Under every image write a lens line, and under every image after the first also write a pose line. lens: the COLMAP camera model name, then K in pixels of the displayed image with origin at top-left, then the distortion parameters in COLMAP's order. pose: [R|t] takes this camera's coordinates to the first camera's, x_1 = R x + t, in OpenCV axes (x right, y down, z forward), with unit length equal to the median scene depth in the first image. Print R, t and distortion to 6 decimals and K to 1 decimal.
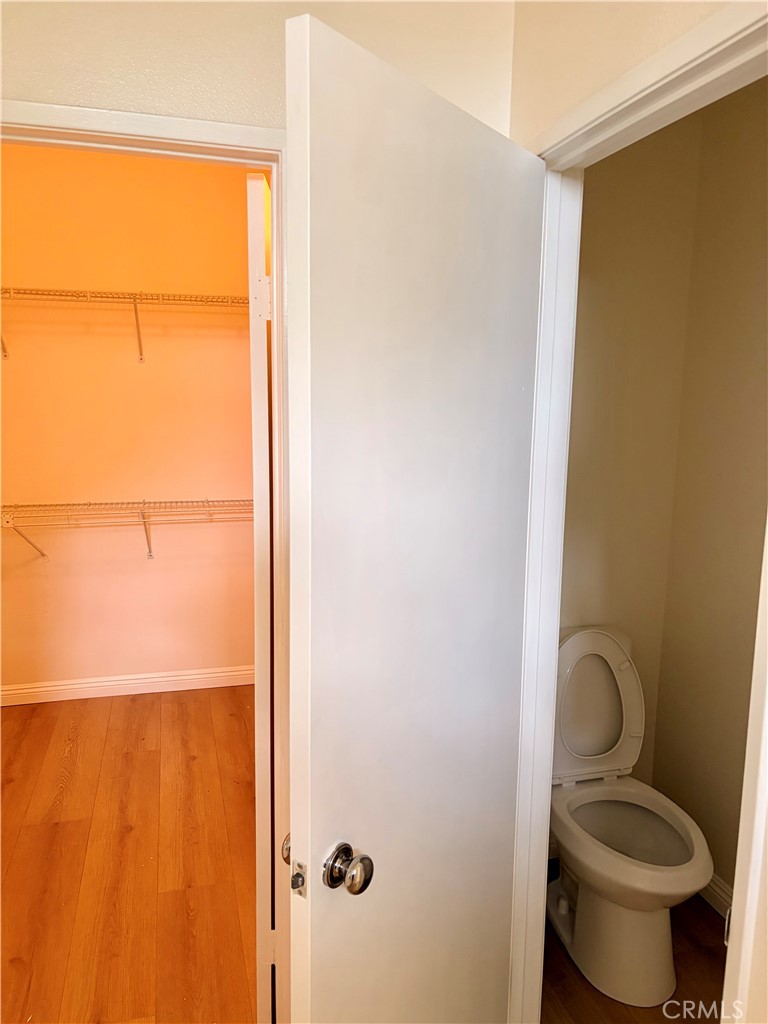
lens RADIAL K [[789.6, 0, 386.6], [0, 789.6, 510.4], [0, 0, 1]] dist [0.003859, -0.001498]
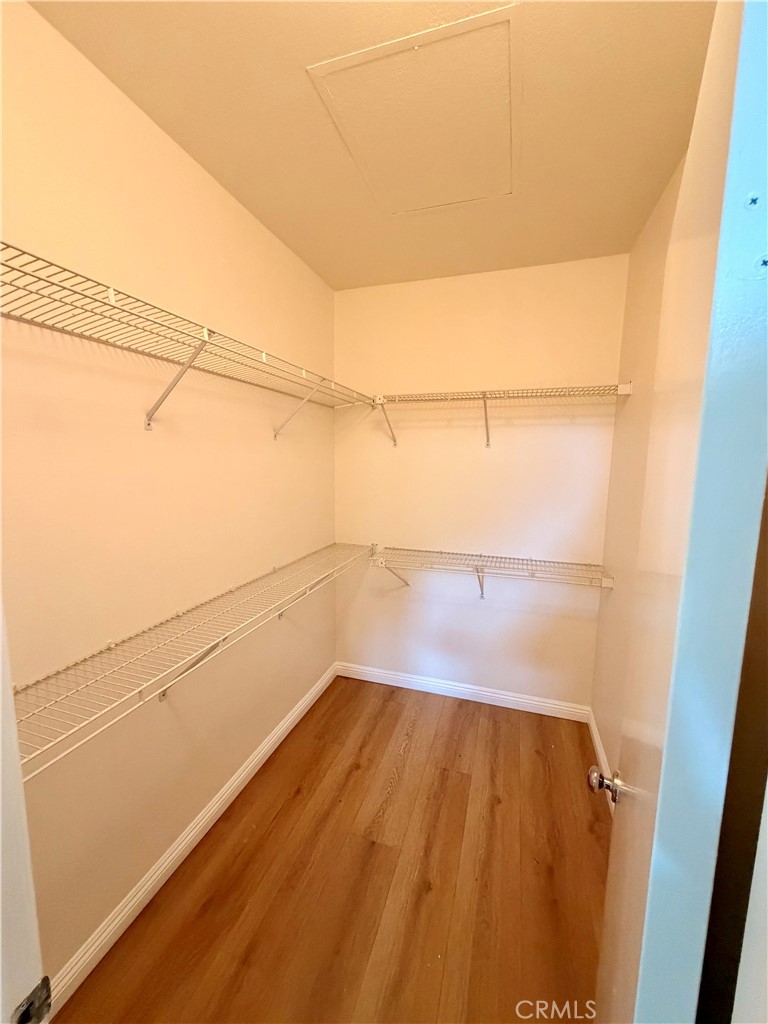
lens RADIAL K [[410.9, 0, 387.7], [0, 410.9, 512.3], [0, 0, 1]] dist [0.011352, -0.000052]
pose [[0.840958, 0.072756, -0.536187, -0.084369], [-0.086952, 0.996212, -0.001198, -0.070755], [0.534068, 0.047630, 0.844099, 0.370100]]
